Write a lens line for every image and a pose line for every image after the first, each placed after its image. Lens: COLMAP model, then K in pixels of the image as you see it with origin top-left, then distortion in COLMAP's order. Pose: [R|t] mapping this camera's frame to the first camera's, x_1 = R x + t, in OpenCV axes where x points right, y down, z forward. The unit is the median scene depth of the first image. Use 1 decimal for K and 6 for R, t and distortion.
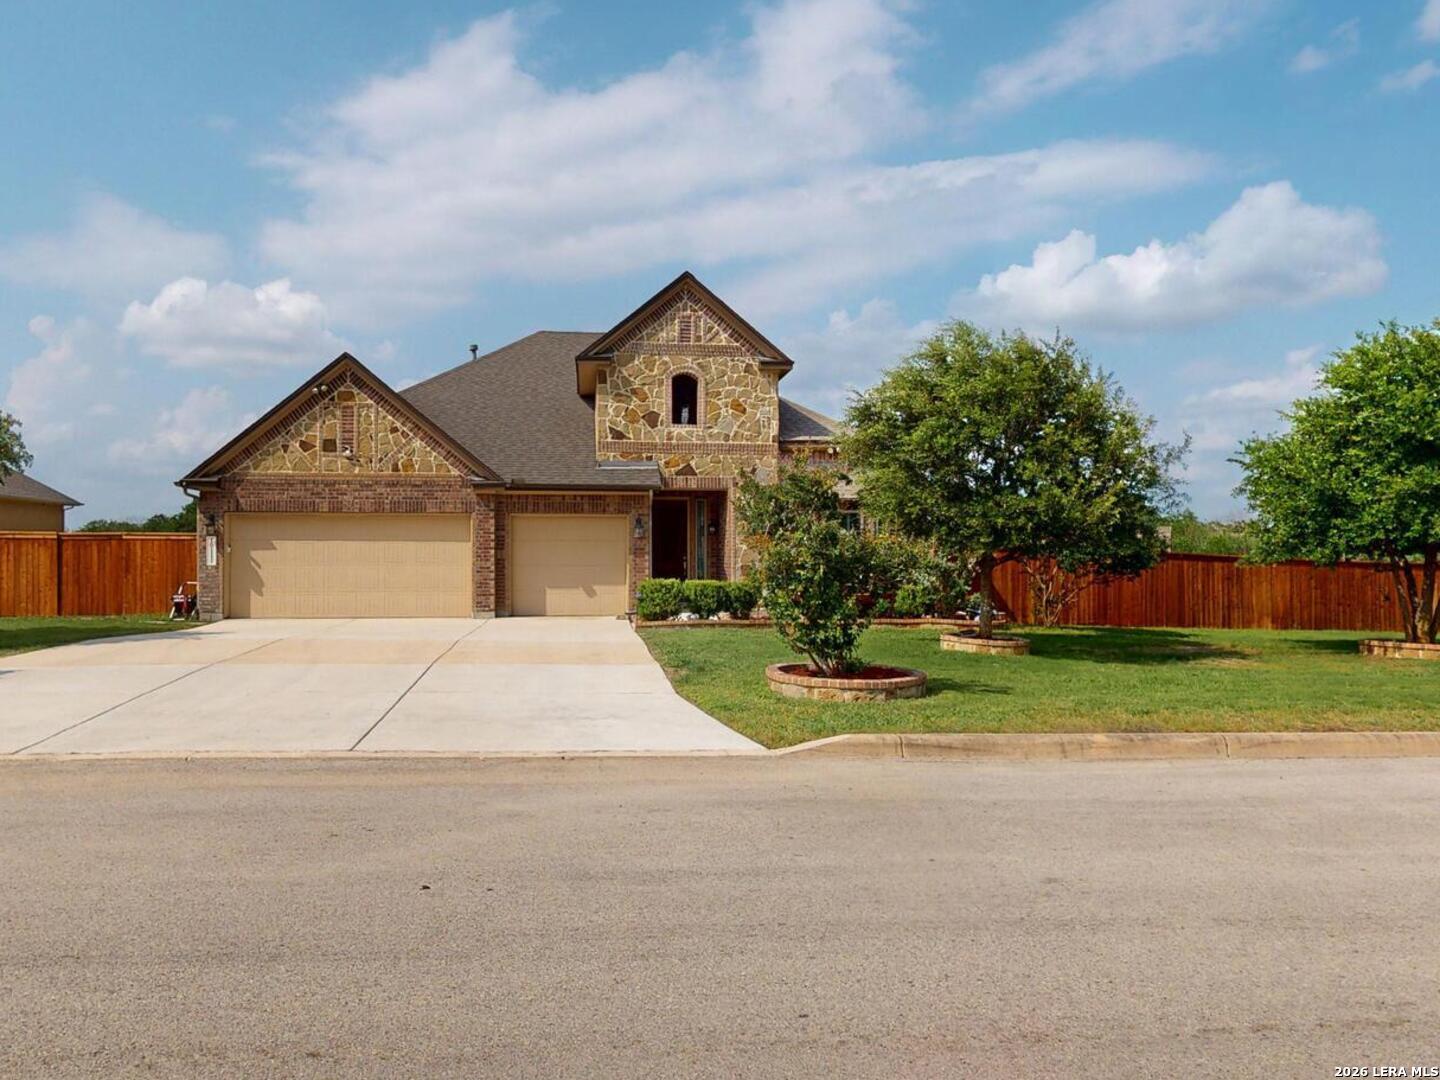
lens RADIAL K [[1038.8, 0, 673.3], [0, 1038.8, 541.3], [0, 0, 1]] dist [-0.002695, 0.000994]
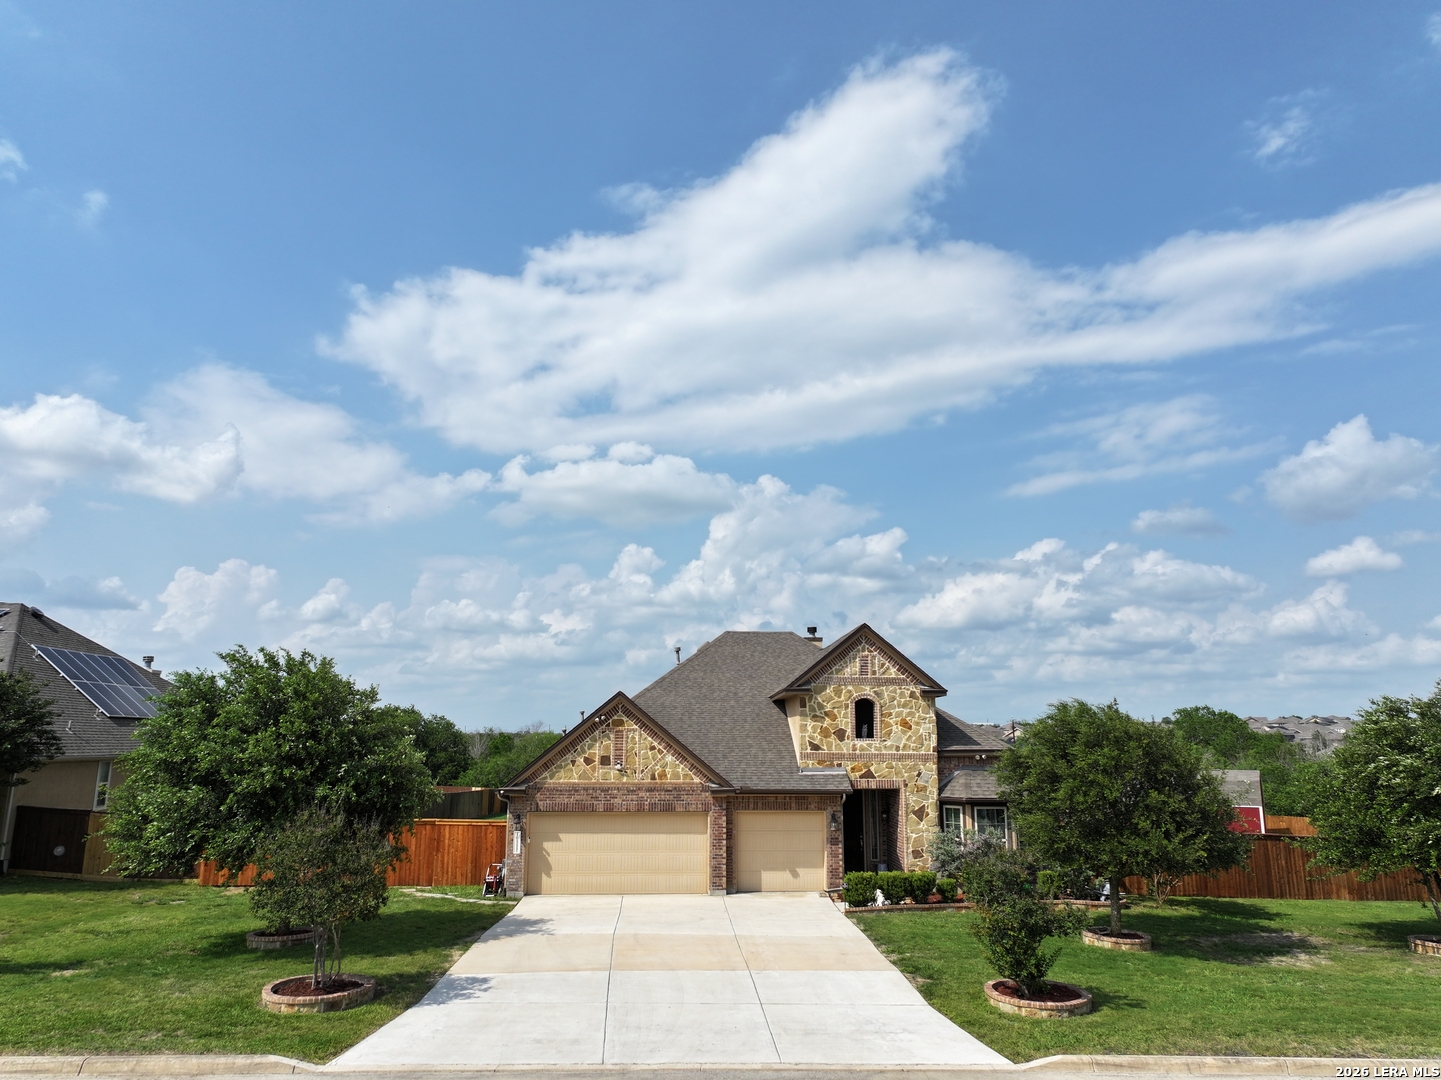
lens RADIAL K [[1000.9, 0, 720.5], [0, 1000.9, 540.0], [0, 0, 1]] dist [0.007449, 0.011315]
pose [[0.999014, -0.005847, -0.044004, -0.120604], [-0.002334, 0.982997, -0.183607, -0.132374], [0.044330, 0.183528, 0.982014, -0.313843]]
